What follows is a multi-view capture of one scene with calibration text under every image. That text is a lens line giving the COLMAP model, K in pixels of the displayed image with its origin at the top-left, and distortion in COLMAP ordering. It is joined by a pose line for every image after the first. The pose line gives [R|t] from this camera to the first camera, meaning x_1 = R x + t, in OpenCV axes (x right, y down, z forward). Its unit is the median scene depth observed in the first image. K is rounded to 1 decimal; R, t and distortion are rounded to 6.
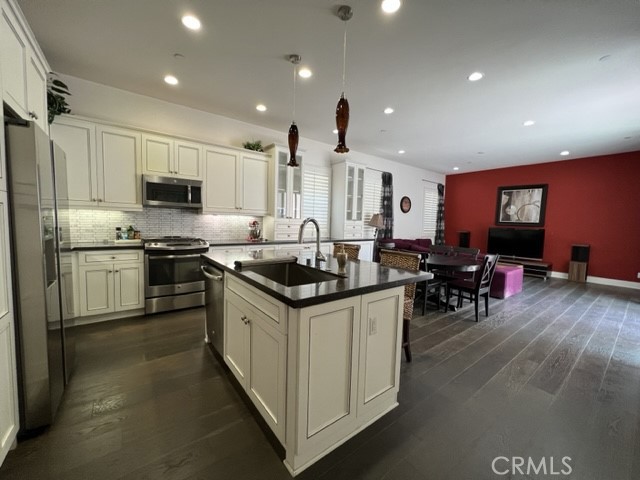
lens RADIAL K [[255.2, 0, 315.2], [0, 255.2, 240.3], [0, 0, 1]] dist [-0.000351, -0.000025]
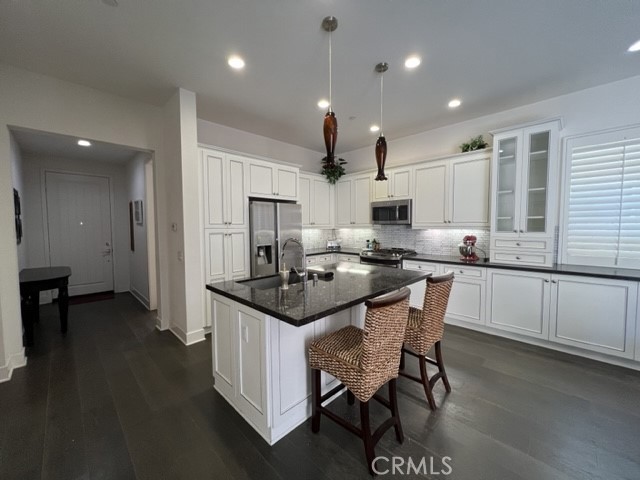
lens RADIAL K [[255.2, 0, 315.2], [0, 255.2, 240.3], [0, 0, 1]] dist [-0.000351, -0.000025]
pose [[0.134502, 0.012690, -0.990832, 0.611640], [-0.076805, 0.997043, 0.002343, -0.027181], [0.987932, 0.075785, 0.135079, 0.477147]]
